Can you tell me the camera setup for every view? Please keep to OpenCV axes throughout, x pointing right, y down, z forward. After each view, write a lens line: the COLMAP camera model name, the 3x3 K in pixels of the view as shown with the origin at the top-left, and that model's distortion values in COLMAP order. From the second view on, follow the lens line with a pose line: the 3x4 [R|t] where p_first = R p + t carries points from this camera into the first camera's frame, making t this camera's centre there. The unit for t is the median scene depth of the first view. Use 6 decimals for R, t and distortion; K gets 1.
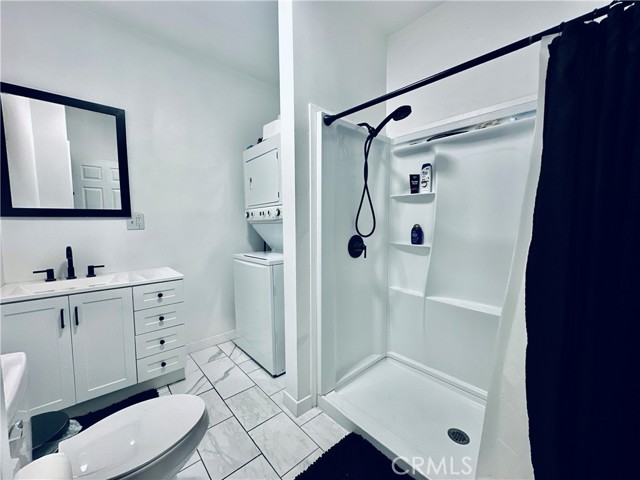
lens RADIAL K [[257.6, 0, 321.7], [0, 257.6, 240.3], [0, 0, 1]] dist [-0.004210, 0.000910]
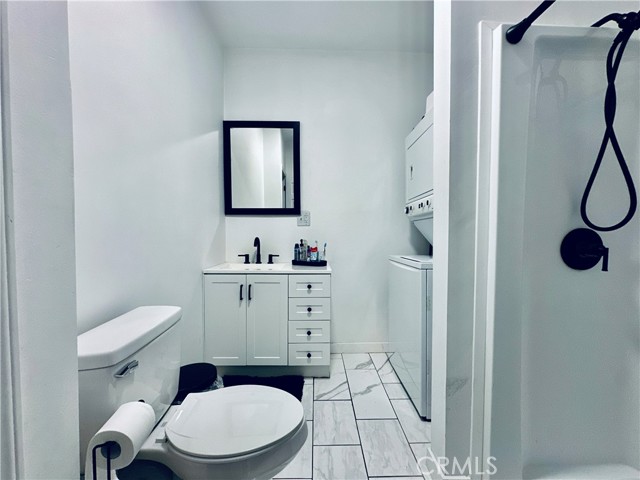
lens RADIAL K [[257.6, 0, 319.9], [0, 257.6, 240.5], [0, 0, 1]] dist [-0.004210, 0.000910]
pose [[0.754115, 0.024193, -0.656297, 0.073299], [-0.053848, 0.998234, -0.025077, 0.050403], [0.654531, 0.054251, 0.754086, 0.228152]]
